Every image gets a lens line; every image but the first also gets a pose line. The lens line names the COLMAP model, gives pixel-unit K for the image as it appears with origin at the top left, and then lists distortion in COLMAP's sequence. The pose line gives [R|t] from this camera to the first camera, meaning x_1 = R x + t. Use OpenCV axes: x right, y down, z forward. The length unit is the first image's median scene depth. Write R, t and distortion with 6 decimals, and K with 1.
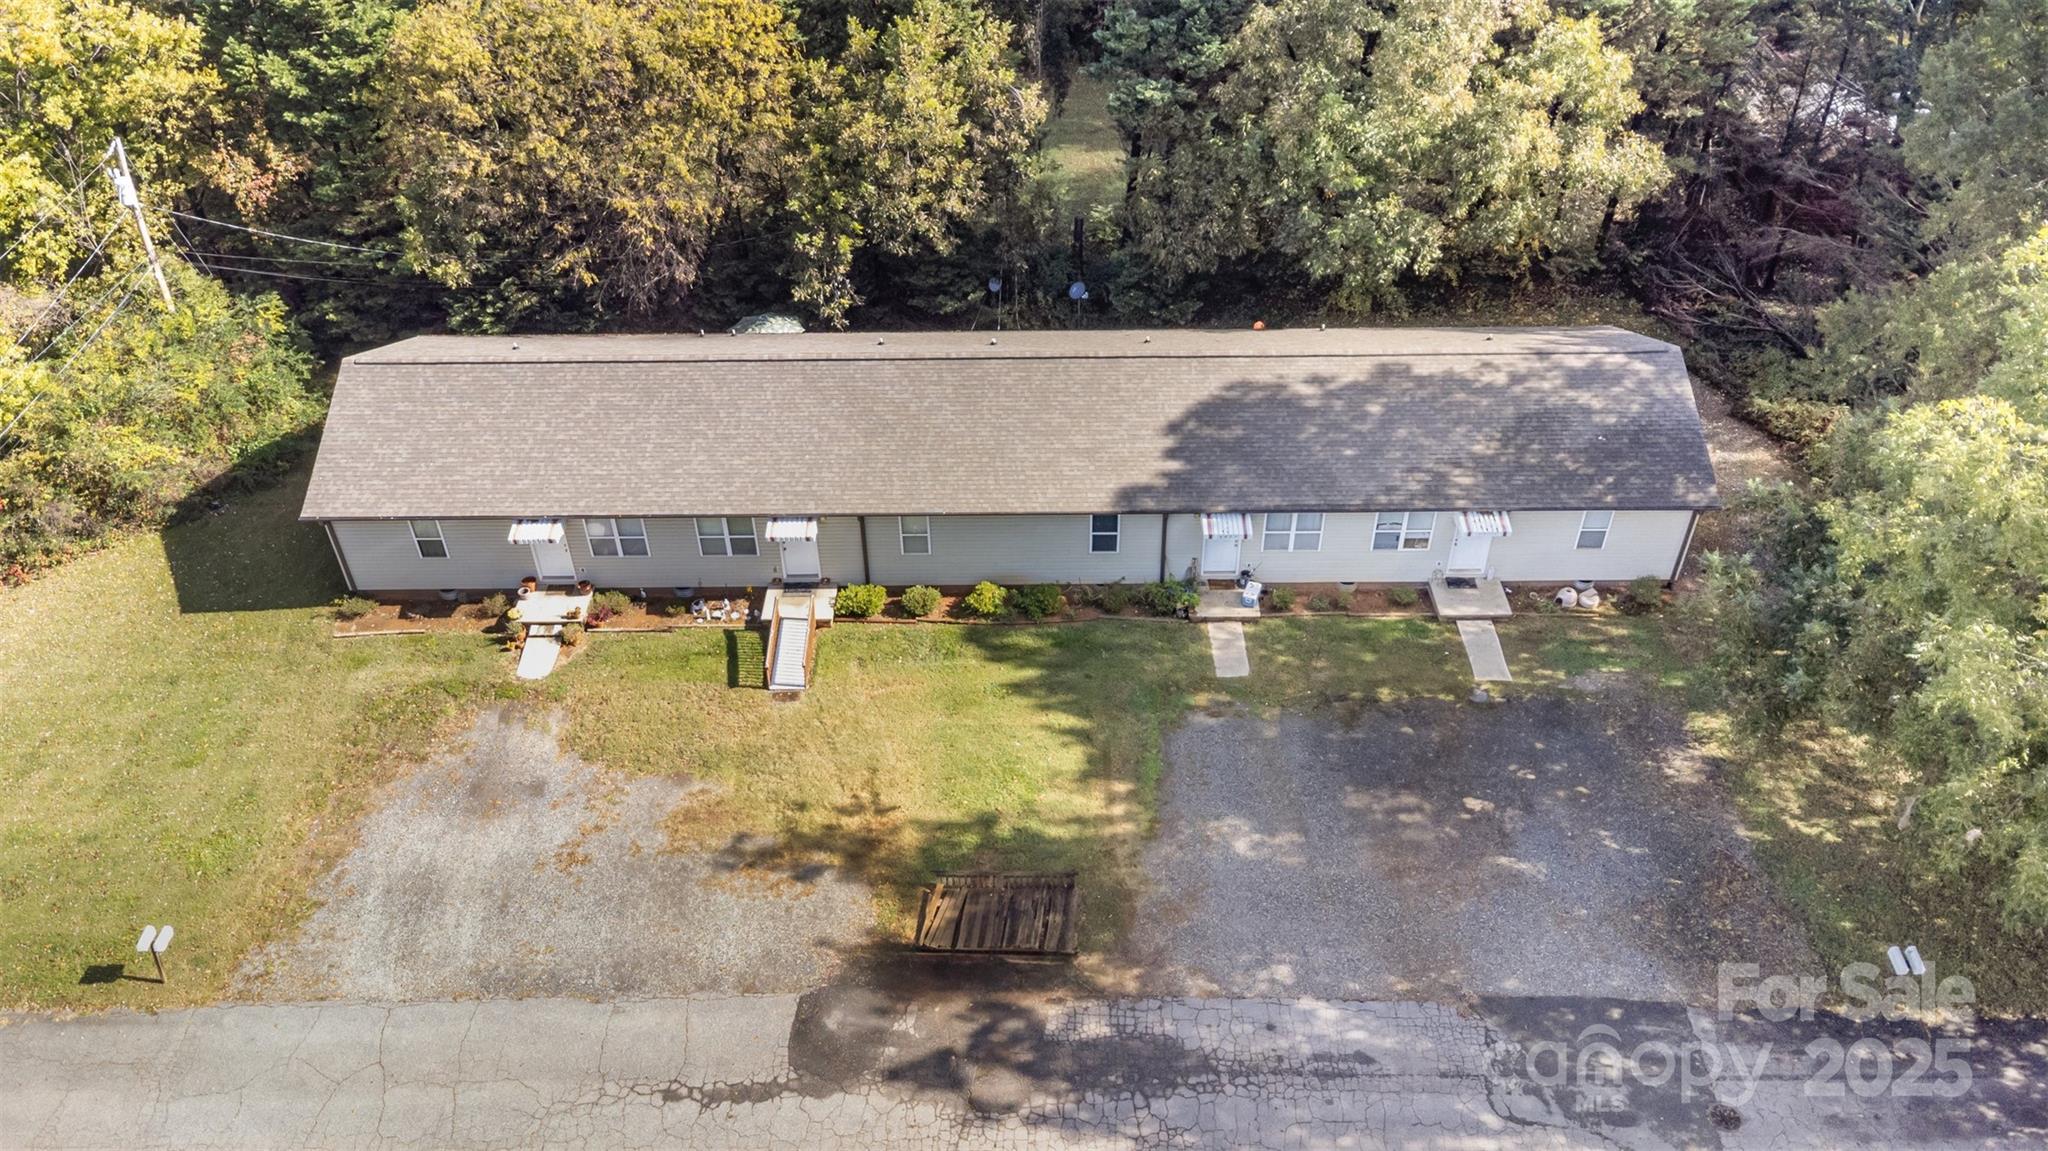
lens RADIAL K [[1478.9, 0, 1024.0], [0, 1478.9, 575.5], [0, 0, 1]] dist [0.034897, -0.056776]
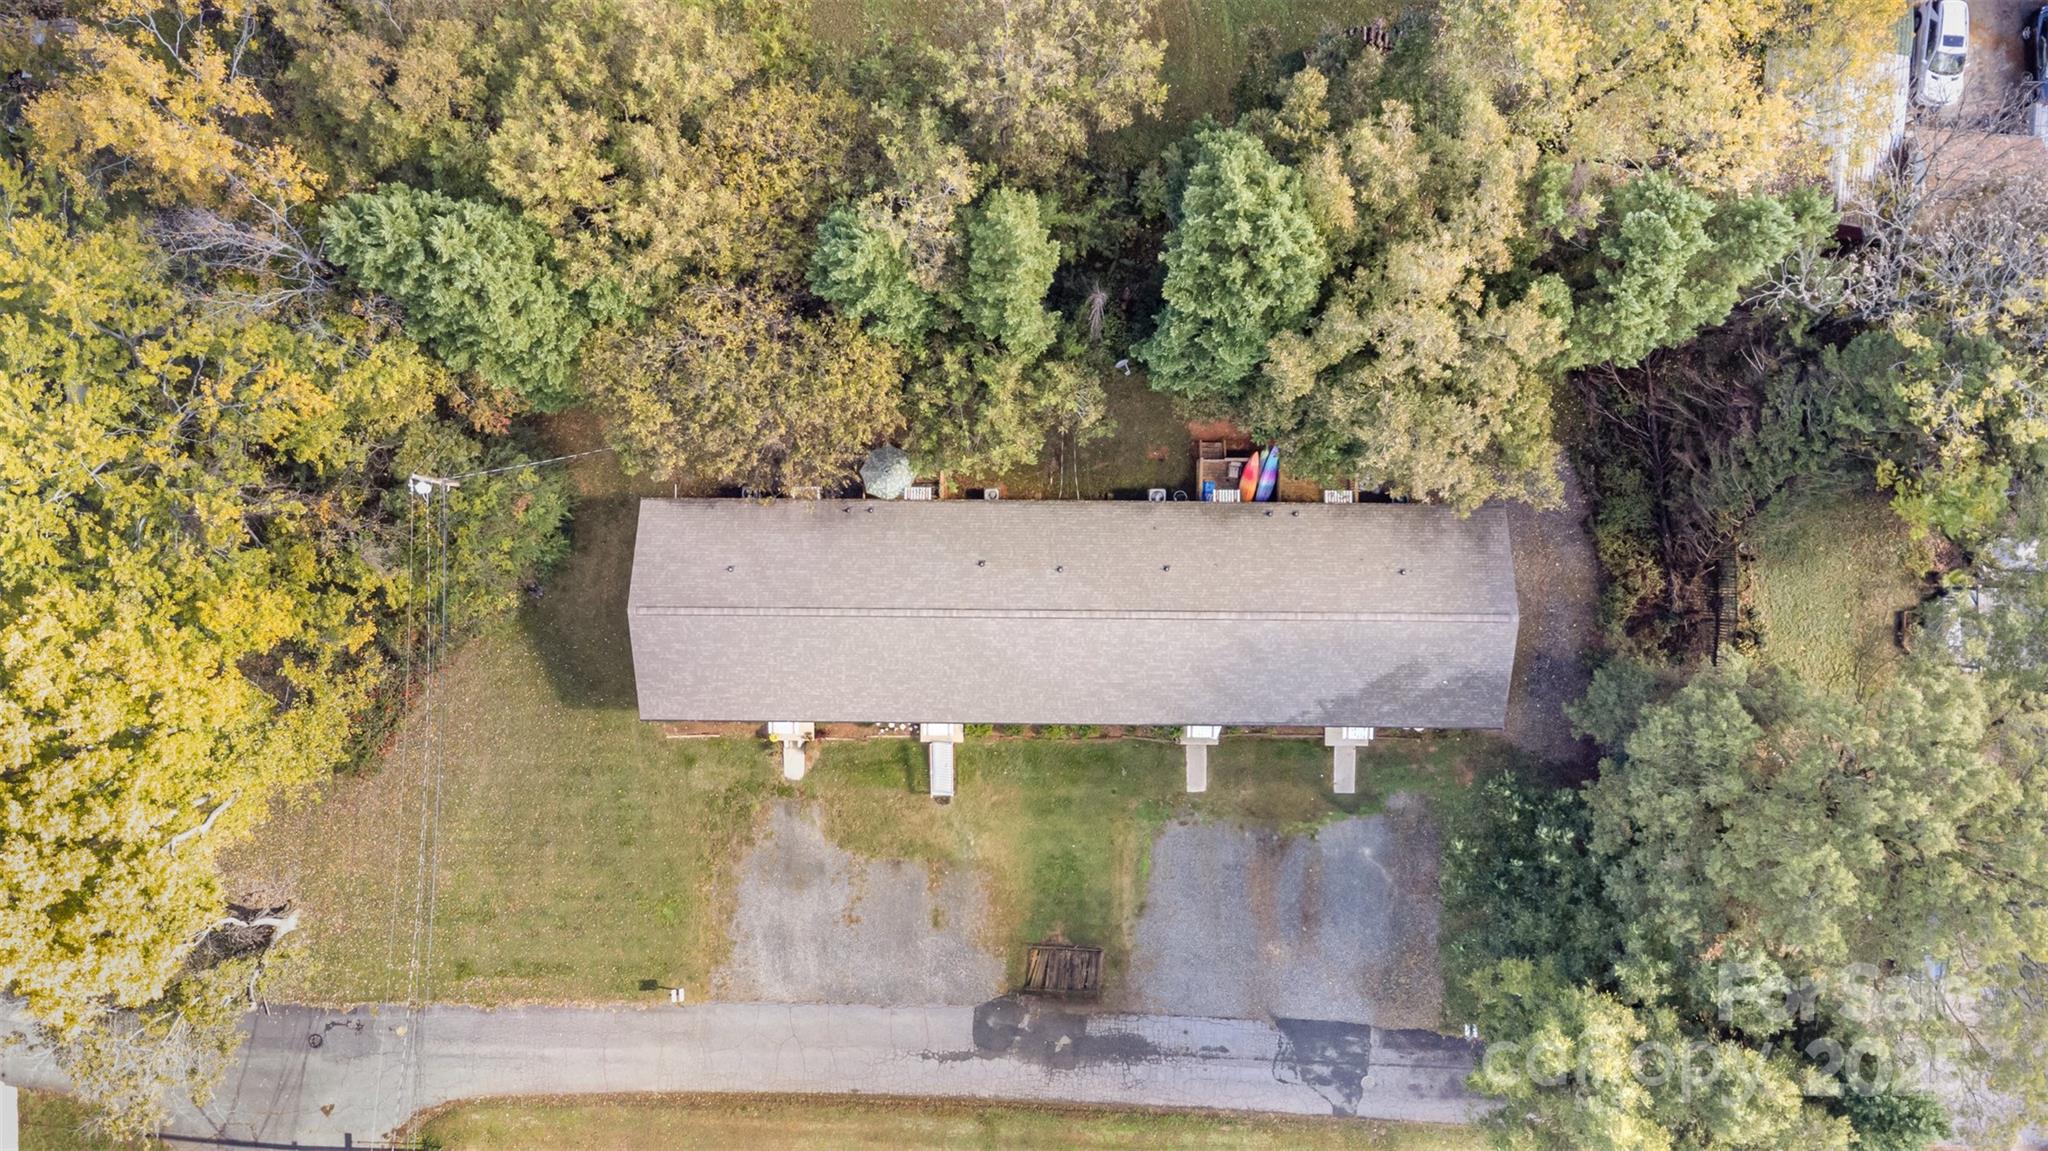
lens RADIAL K [[1478.9, 0, 1024.0], [0, 1478.9, 575.5], [0, 0, 1]] dist [0.034897, -0.056776]
pose [[0.999980, 0.004463, -0.004552, -0.052489], [0.000881, 0.610381, 0.792107, -1.377046], [0.006314, -0.792095, 0.610365, 0.122498]]
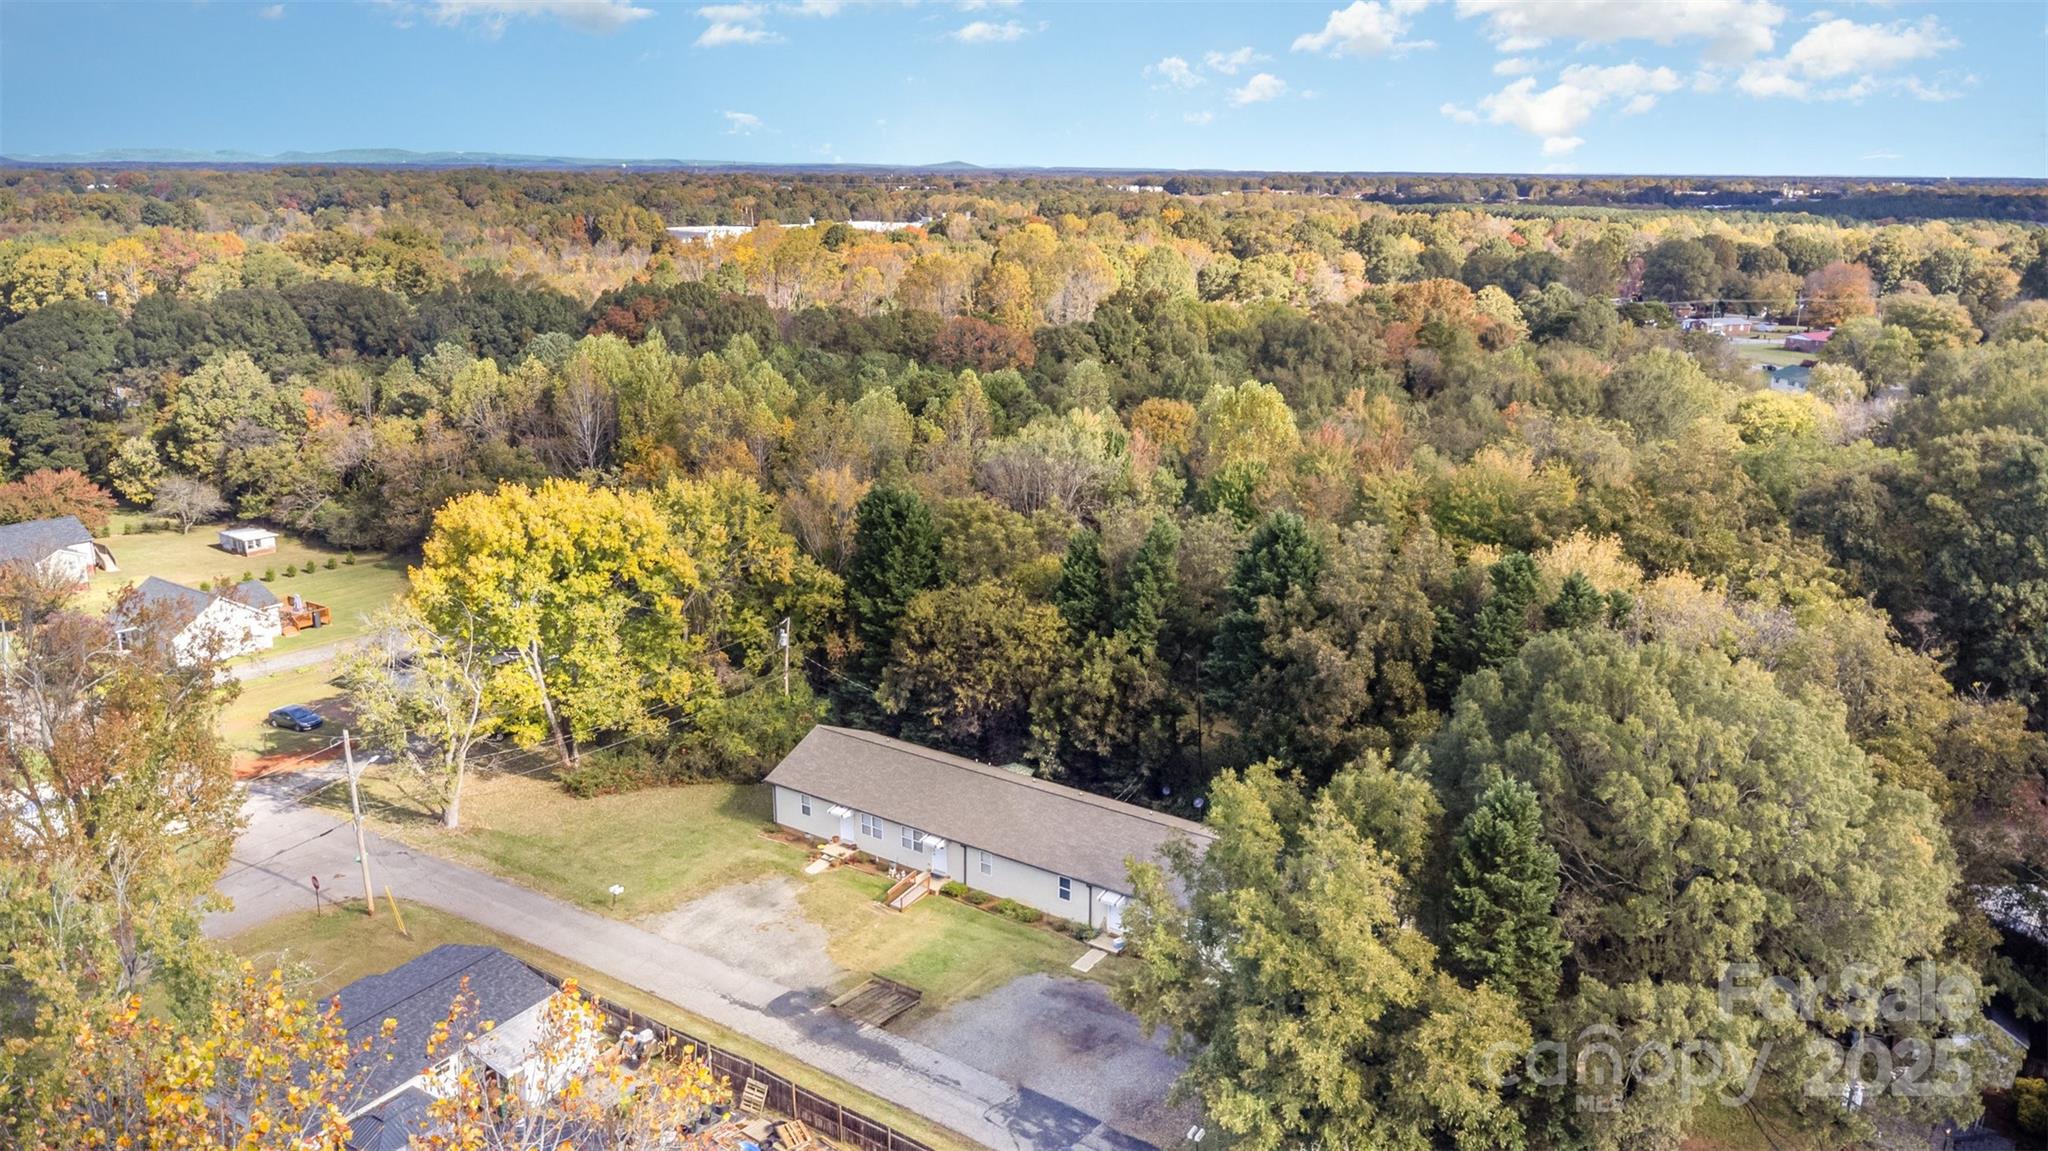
lens RADIAL K [[1478.9, 0, 1024.0], [0, 1478.9, 575.5], [0, 0, 1]] dist [0.034897, -0.056776]
pose [[0.823988, 0.166266, -0.541663, 0.969312], [-0.365837, 0.886122, -0.284519, 0.175147], [0.432674, 0.432601, 0.790980, -0.718364]]
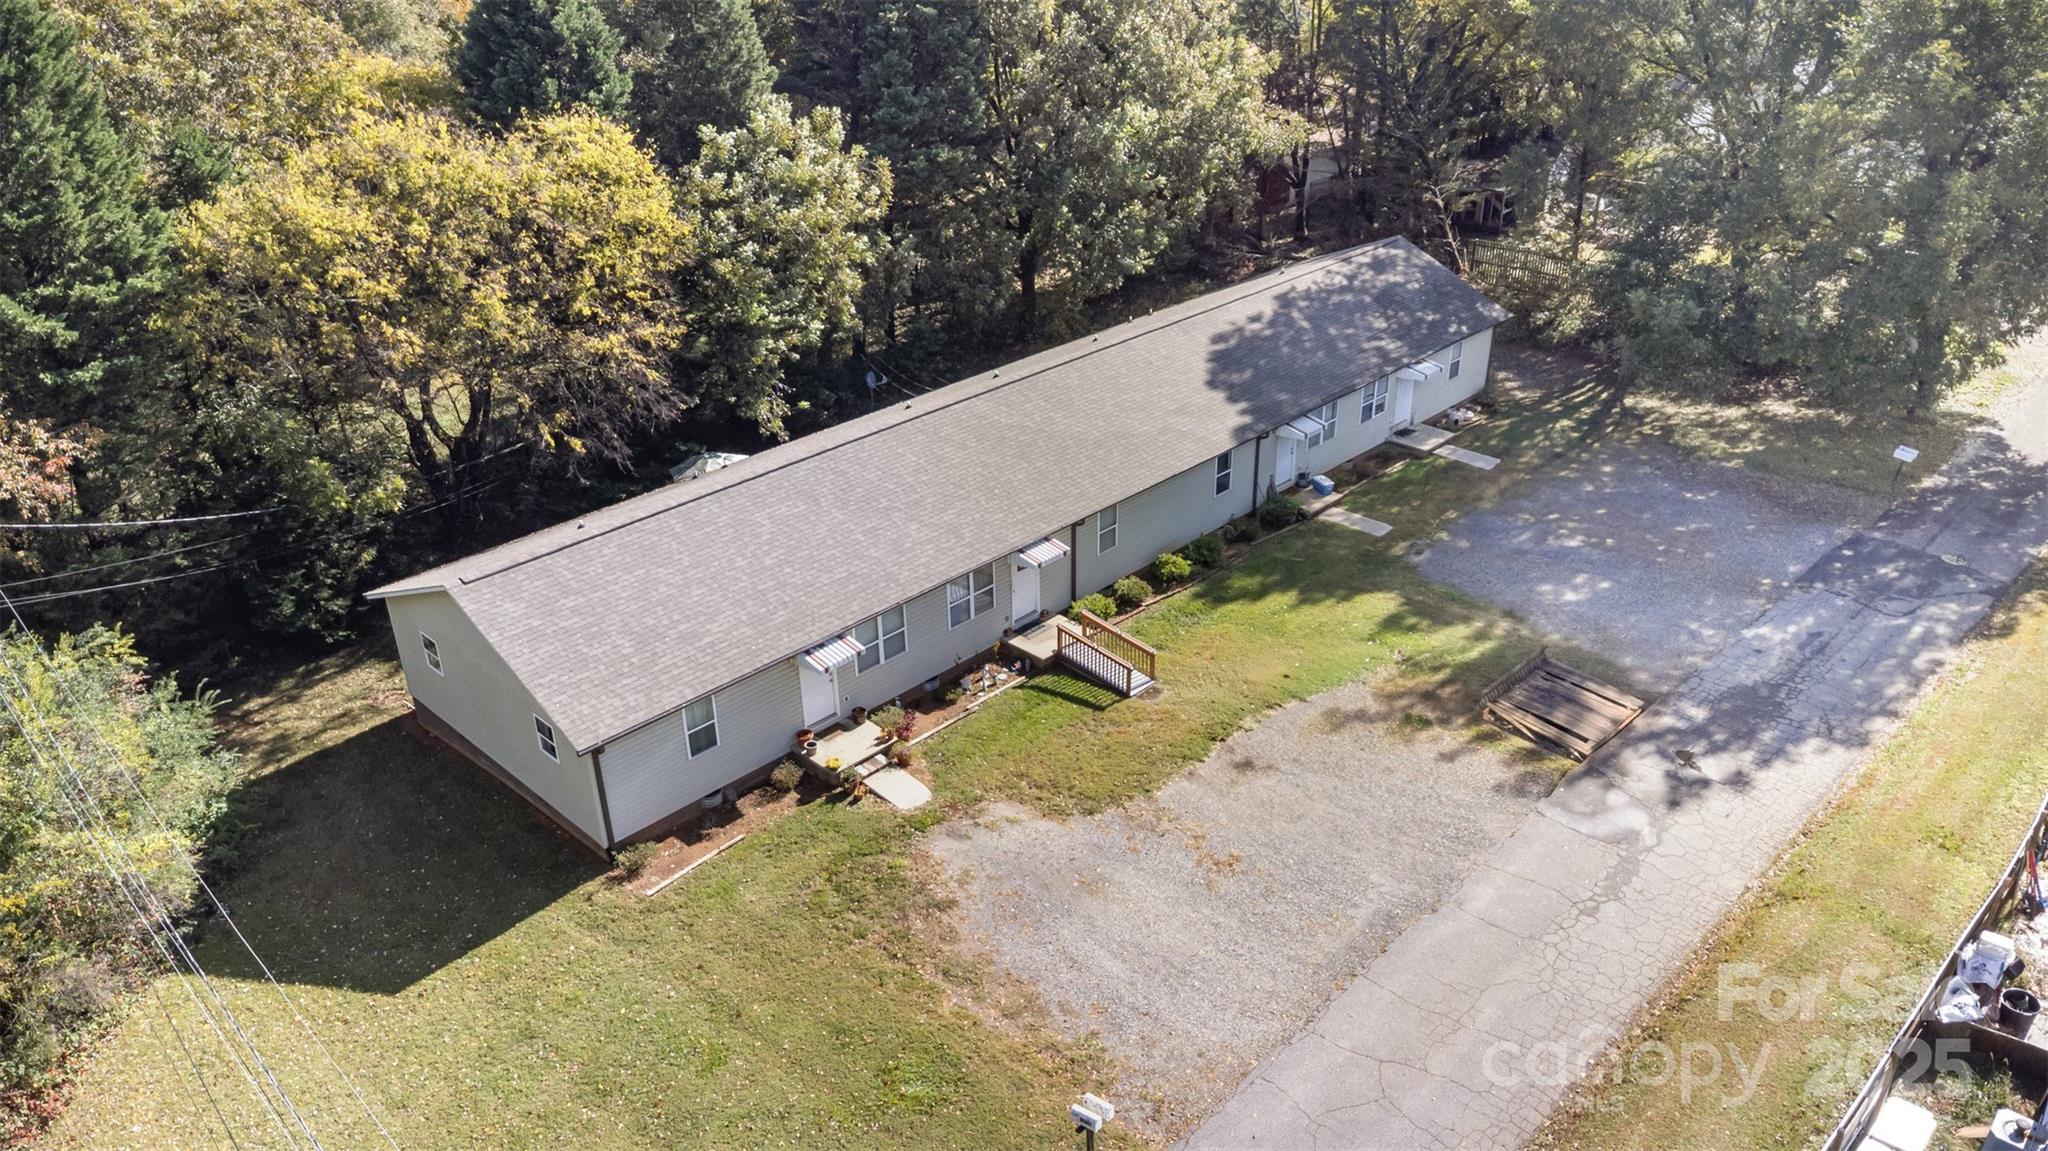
lens RADIAL K [[1478.9, 0, 1024.0], [0, 1478.9, 575.5], [0, 0, 1]] dist [0.034897, -0.056776]
pose [[0.695063, -0.331650, 0.637883, -0.745742], [0.451903, 0.891600, -0.028848, 0.003762], [-0.559170, 0.308313, 0.769593, 0.262951]]
